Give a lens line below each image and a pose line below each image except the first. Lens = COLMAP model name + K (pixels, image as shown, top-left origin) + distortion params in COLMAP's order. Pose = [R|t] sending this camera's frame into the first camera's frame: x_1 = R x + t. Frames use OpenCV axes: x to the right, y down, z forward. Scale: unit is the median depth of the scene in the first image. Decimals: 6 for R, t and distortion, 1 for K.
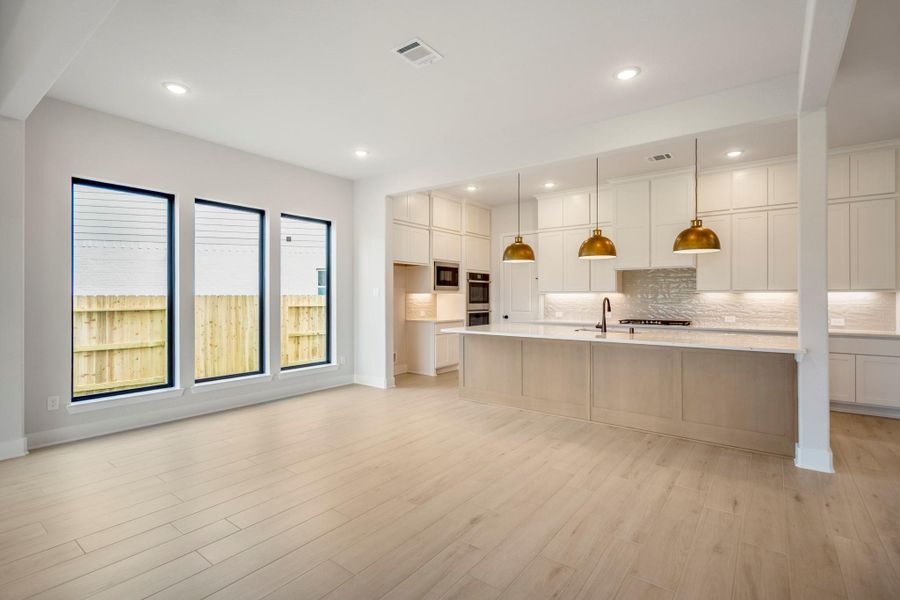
lens RADIAL K [[426.4, 0, 455.3], [0, 426.4, 298.5], [0, 0, 1]] dist [-0.017649, 0.007311]
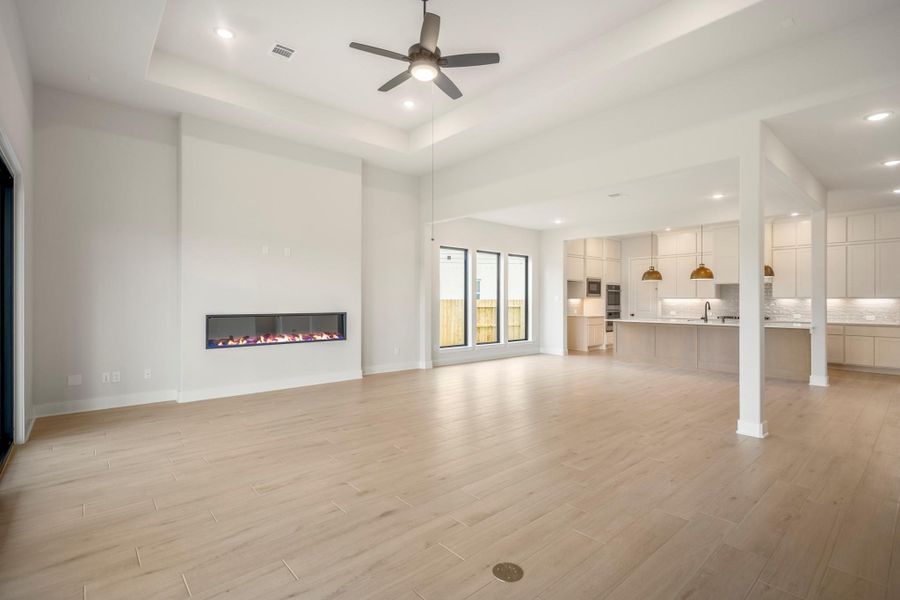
lens RADIAL K [[426.4, 0, 447.9], [0, 426.4, 302.3], [0, 0, 1]] dist [-0.017649, 0.007311]
pose [[0.977253, 0.003838, -0.212040, -0.249719], [-0.003794, 0.999993, 0.000612, 0.002441], [0.212041, 0.000207, 0.977261, -0.730021]]
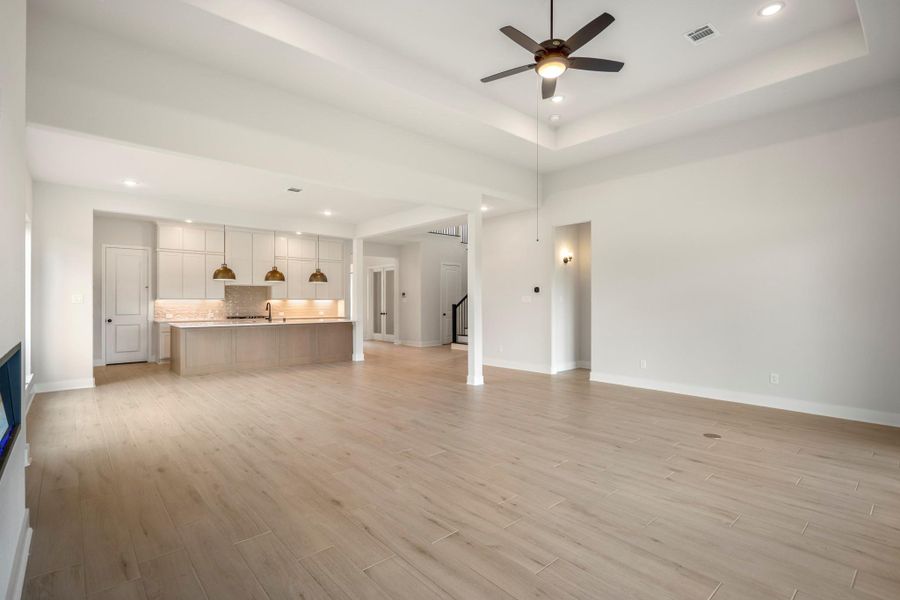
lens RADIAL K [[426.4, 0, 456.9], [0, 426.4, 300.9], [0, 0, 1]] dist [-0.017649, 0.007311]
pose [[0.196431, 0.002152, 0.980515, -1.024764], [0.003273, 0.999991, -0.002851, -0.001571], [-0.980512, 0.003769, 0.196422, -0.124403]]
